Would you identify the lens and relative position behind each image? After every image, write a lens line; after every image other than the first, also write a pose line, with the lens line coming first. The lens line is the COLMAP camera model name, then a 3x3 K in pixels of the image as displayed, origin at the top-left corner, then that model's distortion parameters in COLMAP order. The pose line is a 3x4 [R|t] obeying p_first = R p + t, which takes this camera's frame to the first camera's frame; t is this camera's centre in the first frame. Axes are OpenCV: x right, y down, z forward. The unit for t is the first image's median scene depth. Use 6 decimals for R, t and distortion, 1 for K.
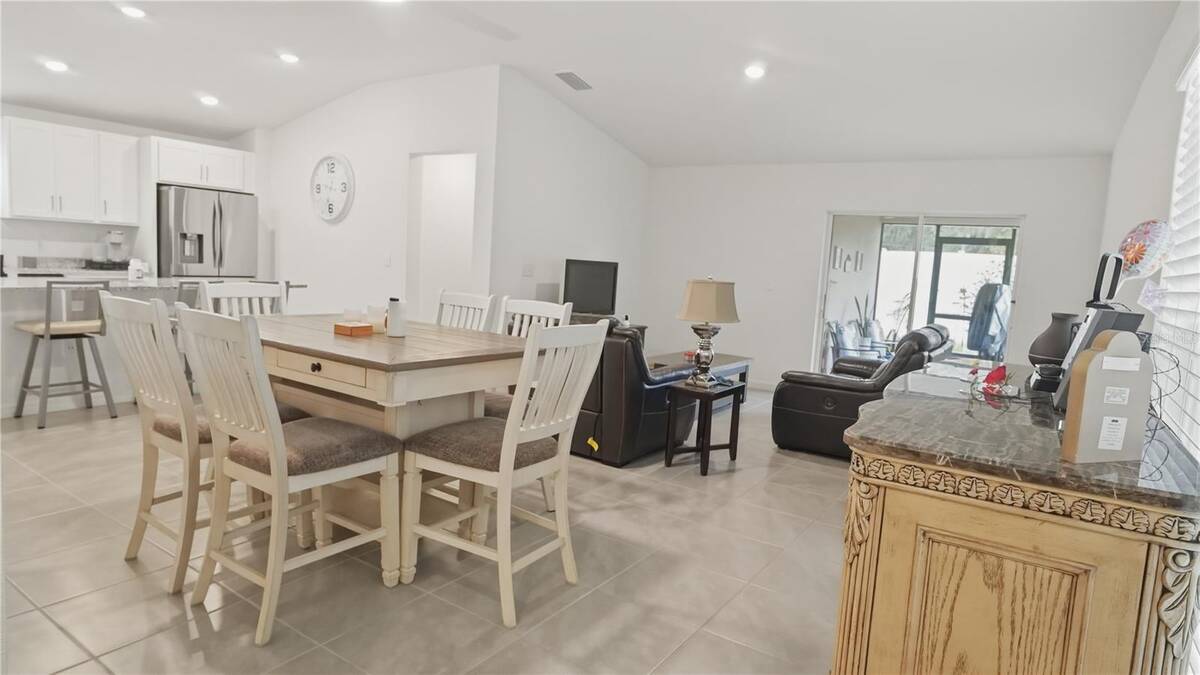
lens RADIAL K [[685.5, 0, 600.0], [0, 685.5, 337.5], [0, 0, 1]] dist [-0.044604, 0.034033]
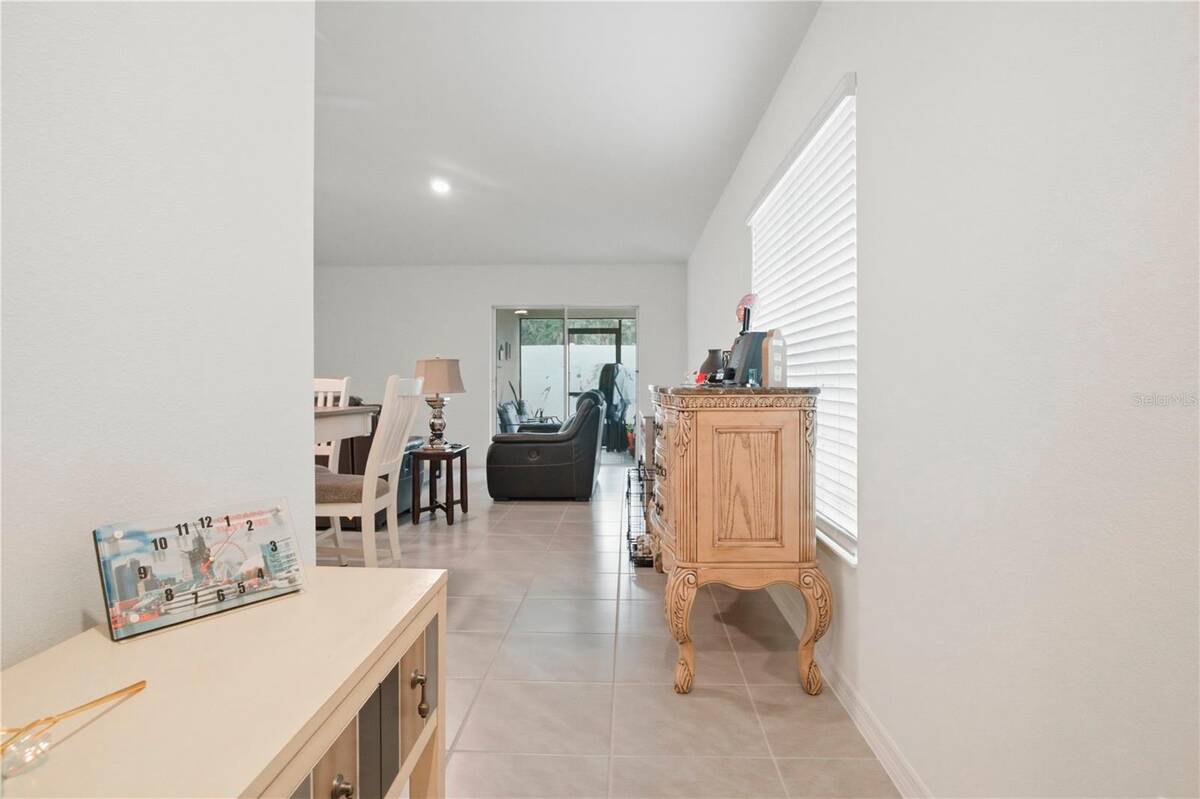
lens RADIAL K [[702.9, 0, 601.3], [0, 702.9, 386.6], [0, 0, 1]] dist [-0.028828, 0.036111]
pose [[0.846907, -0.065743, 0.527661, -0.240277], [0.110201, 0.992483, -0.053219, 0.058563], [-0.520196, 0.103221, 0.847786, -0.167313]]
